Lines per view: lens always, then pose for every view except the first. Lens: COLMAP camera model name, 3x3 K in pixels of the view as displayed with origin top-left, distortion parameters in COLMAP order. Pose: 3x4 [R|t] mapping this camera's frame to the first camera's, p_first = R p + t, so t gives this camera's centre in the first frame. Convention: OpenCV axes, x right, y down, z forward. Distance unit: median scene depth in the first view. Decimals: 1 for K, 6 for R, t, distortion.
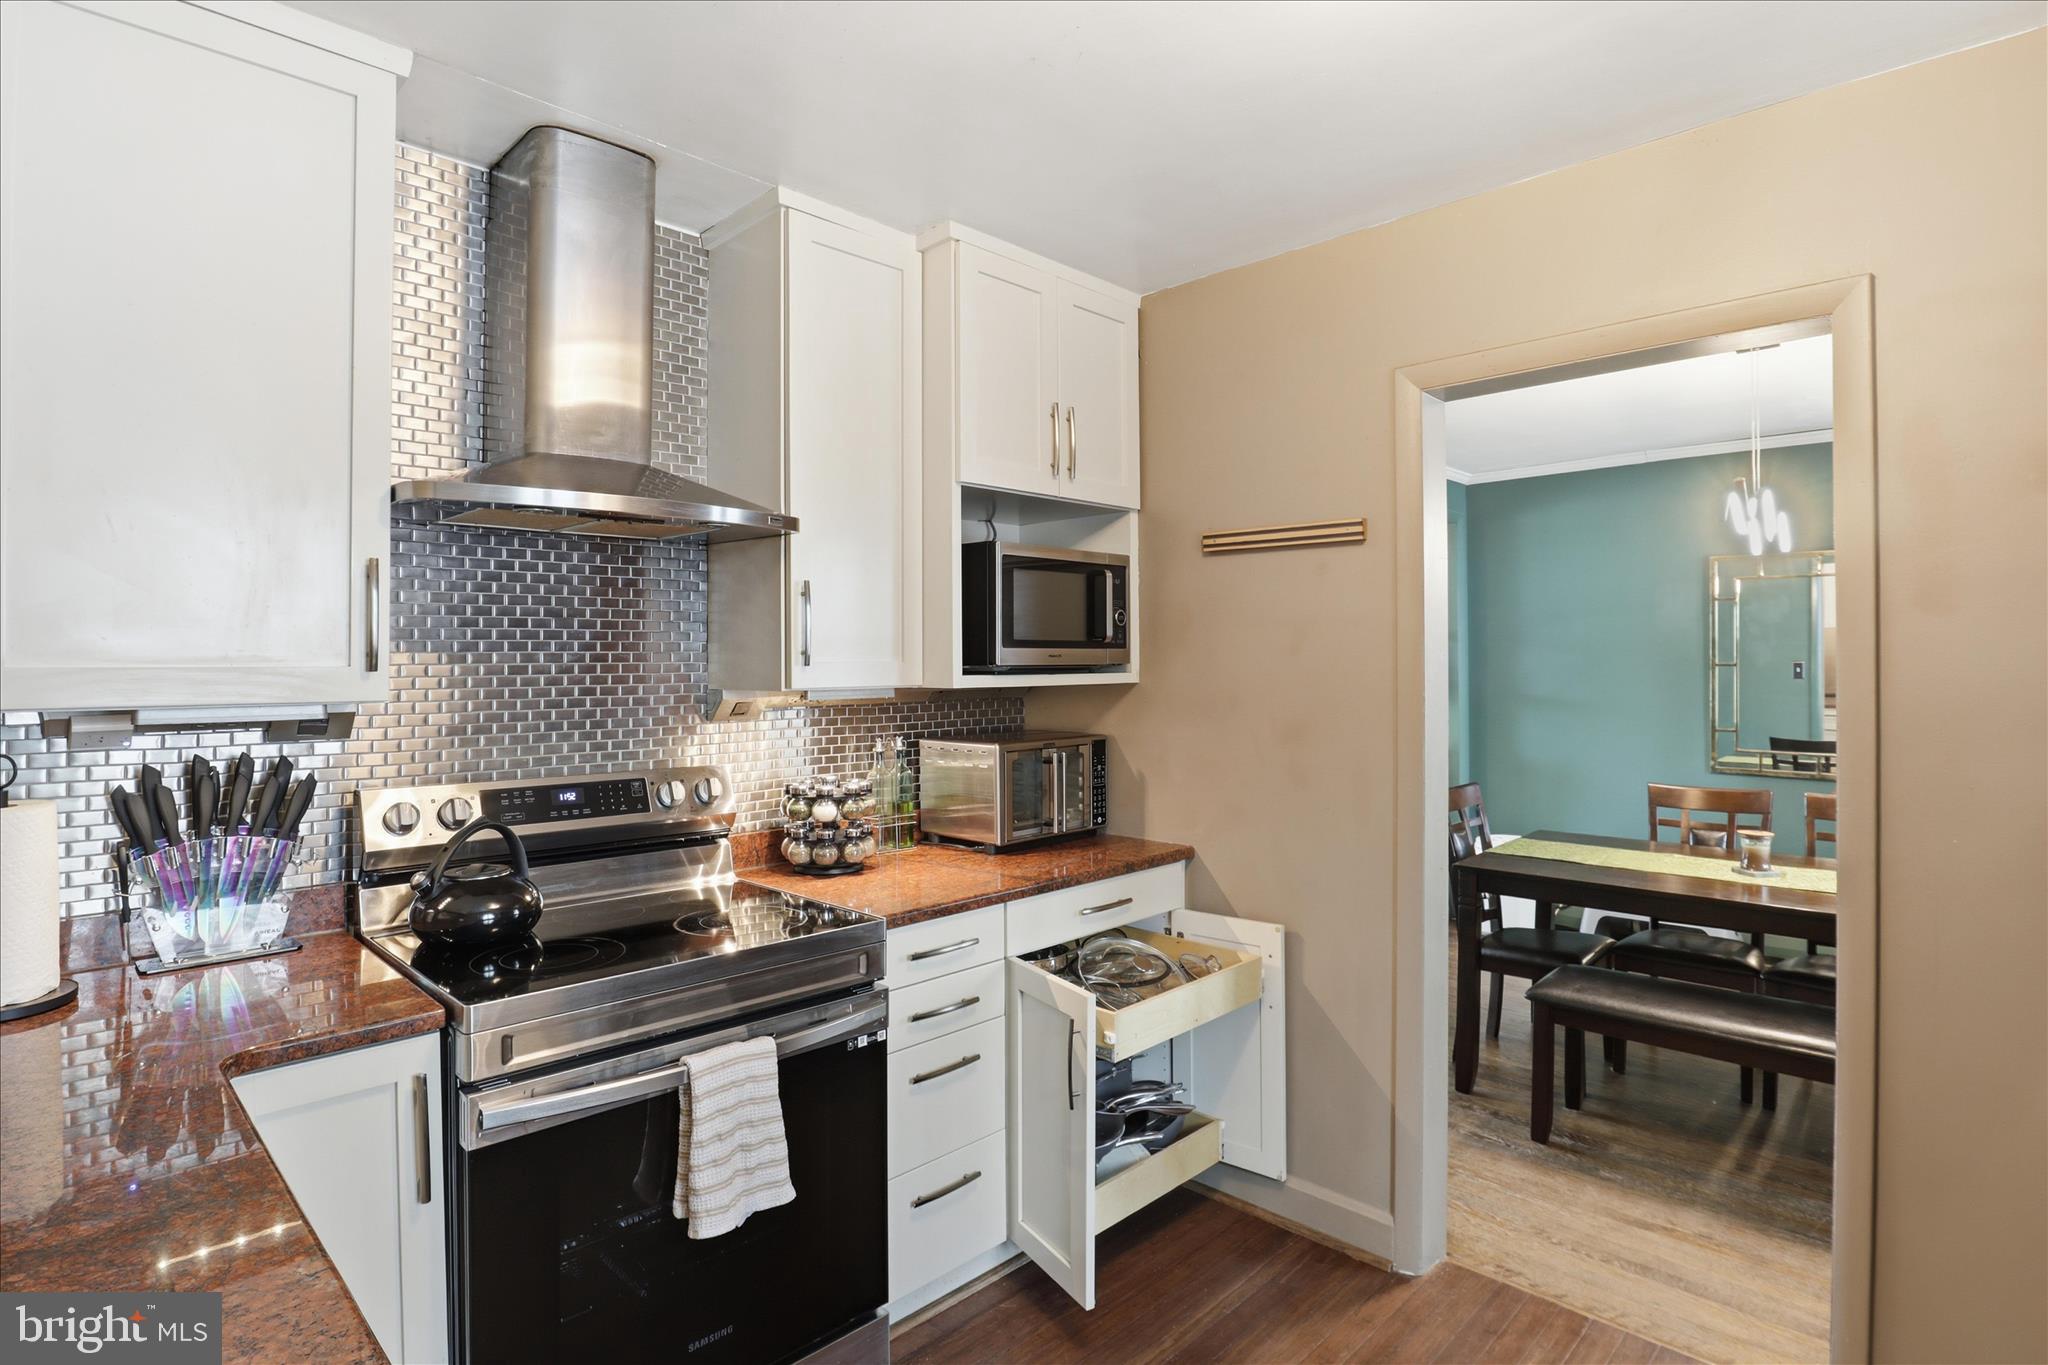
lens RADIAL K [[1053.9, 0, 1020.3], [0, 1053.9, 666.4], [0, 0, 1]] dist [-0.043257, 0.018169]
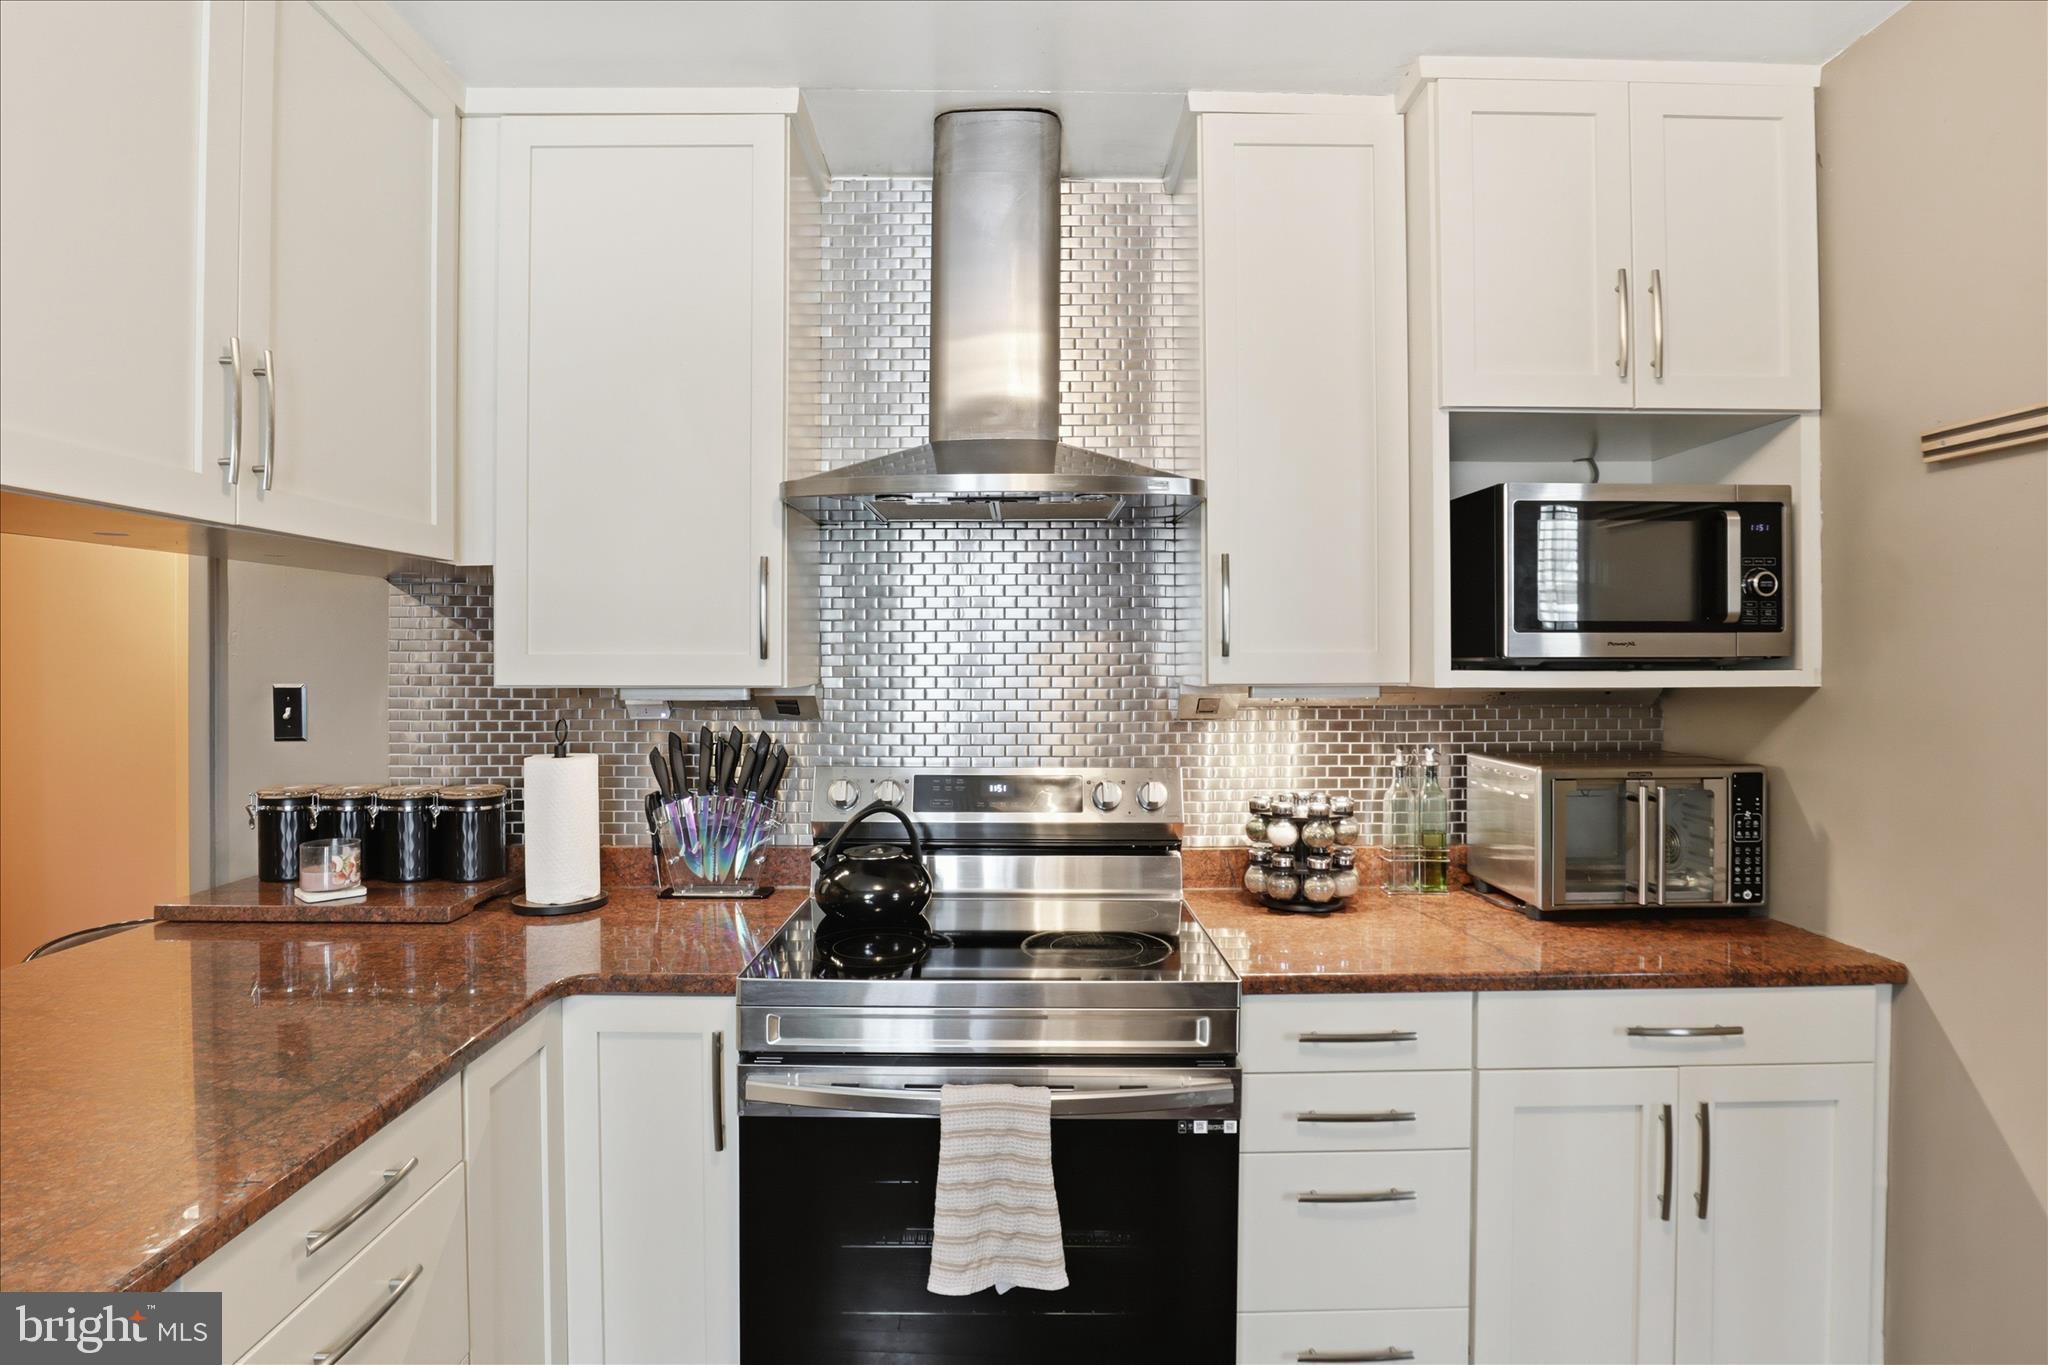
lens RADIAL K [[1053.9, 0, 1020.3], [0, 1053.9, 666.4], [0, 0, 1]] dist [-0.043257, 0.018169]
pose [[0.711865, 0.008683, -0.702263, 0.242218], [-0.005207, 0.999961, 0.007085, 0.002133], [0.702297, -0.001387, 0.711883, 0.267377]]
